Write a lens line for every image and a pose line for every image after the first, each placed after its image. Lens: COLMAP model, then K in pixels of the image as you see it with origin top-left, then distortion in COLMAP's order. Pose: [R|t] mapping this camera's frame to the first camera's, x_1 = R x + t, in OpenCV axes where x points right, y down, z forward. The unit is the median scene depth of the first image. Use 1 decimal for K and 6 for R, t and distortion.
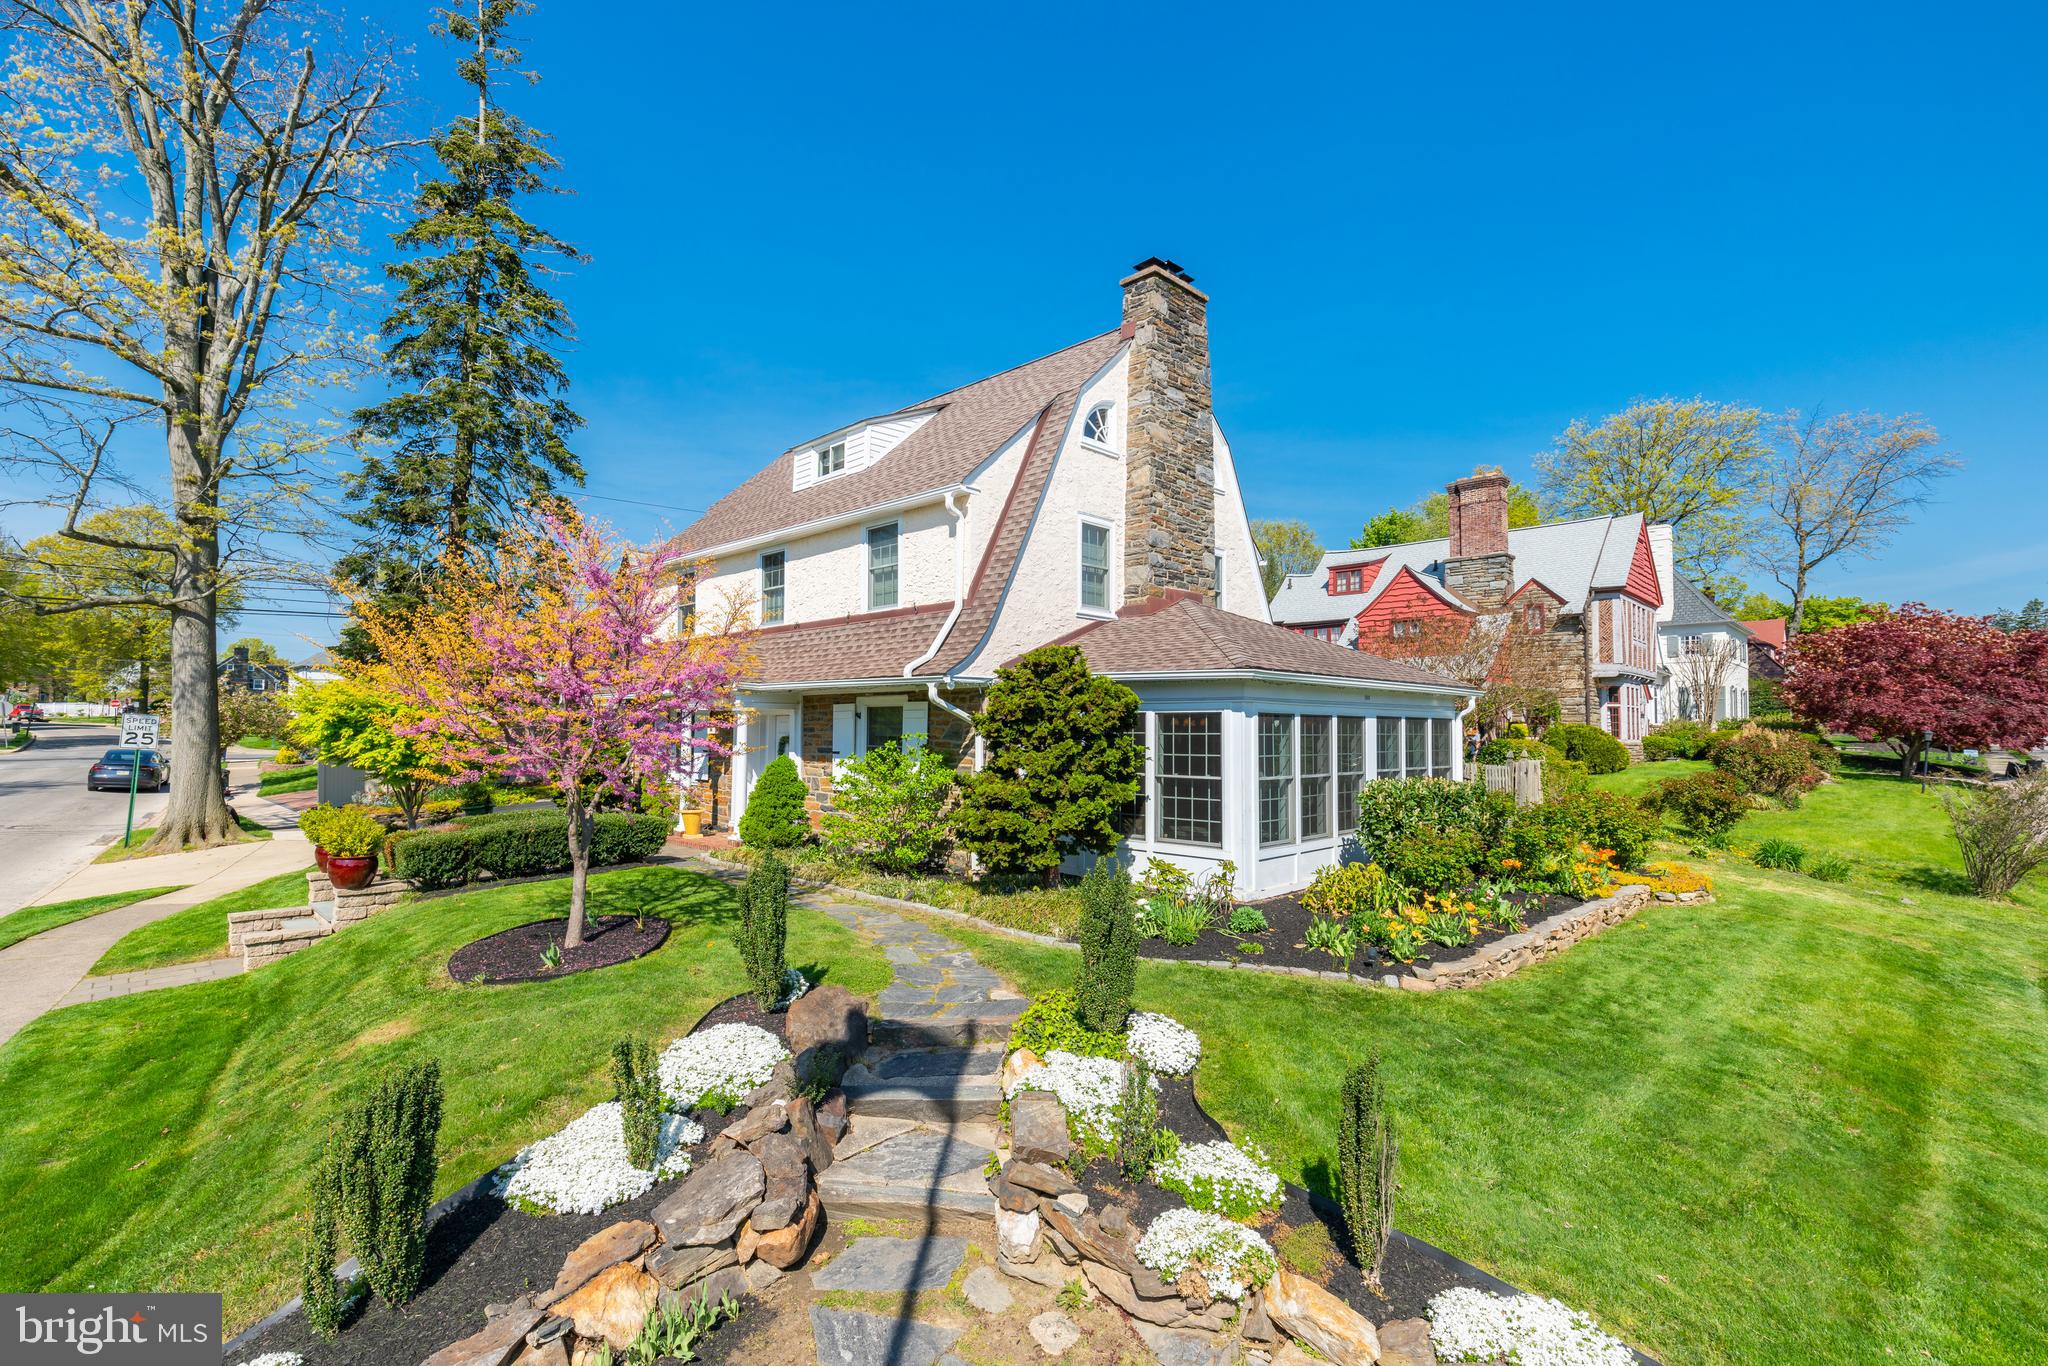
lens RADIAL K [[955.6, 0, 1030.1], [0, 955.6, 683.7], [0, 0, 1]] dist [-0.003991, 0.000681]
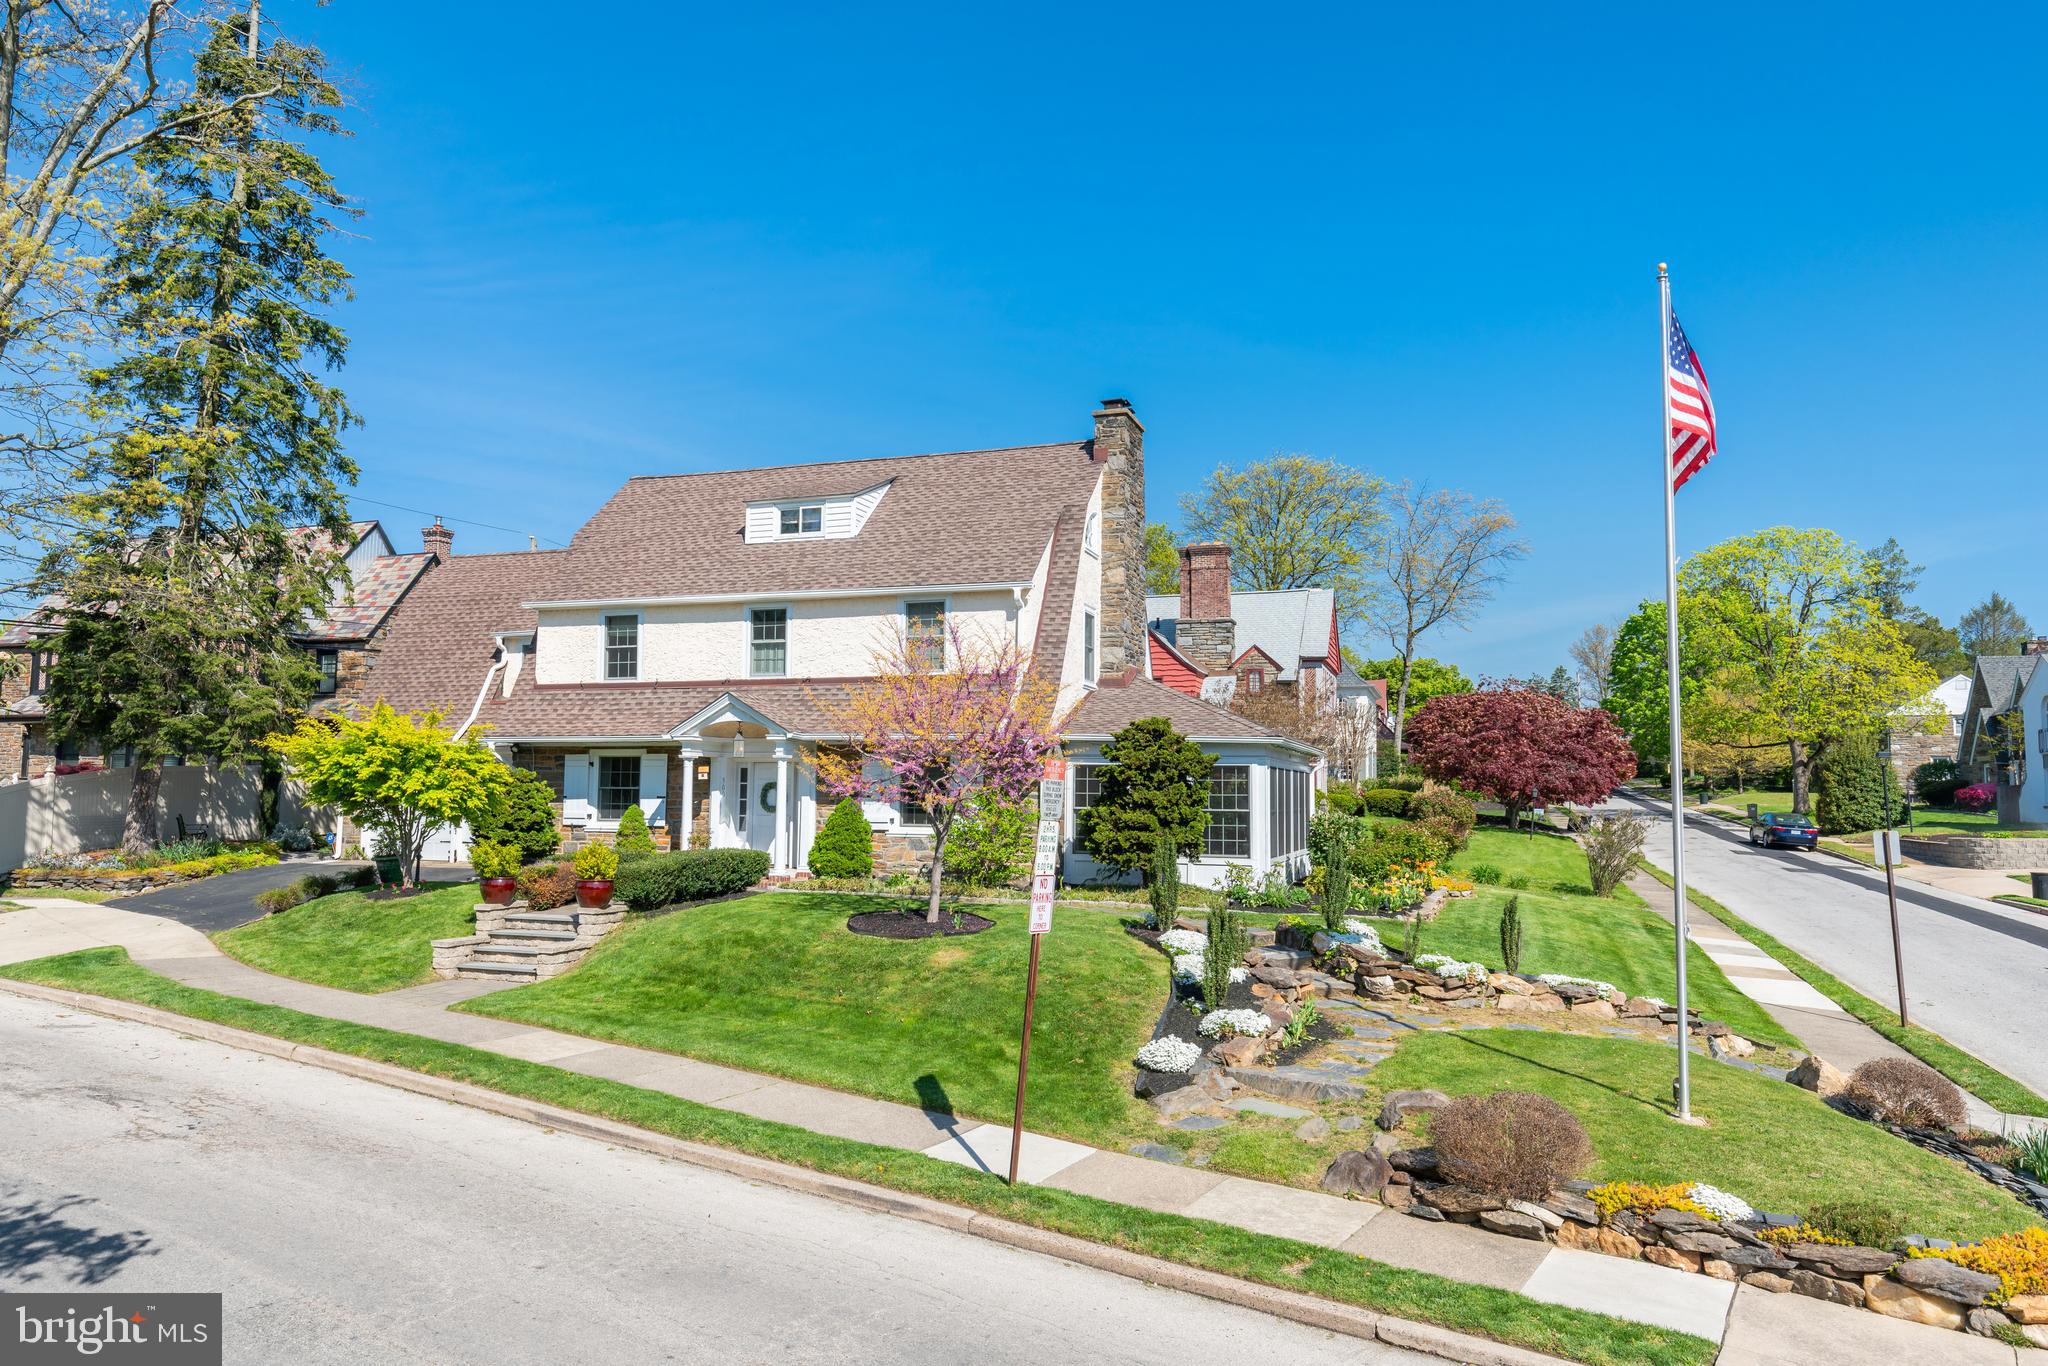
lens RADIAL K [[1369.5, 0, 1019.7], [0, 1369.5, 674.3], [0, 0, 1]] dist [-0.001259, -0.000648]
pose [[0.901758, 0.043473, 0.430049, -0.707482], [-0.027297, 0.998671, -0.043714, -0.006043], [-0.431378, 0.027681, 0.901747, -0.517327]]
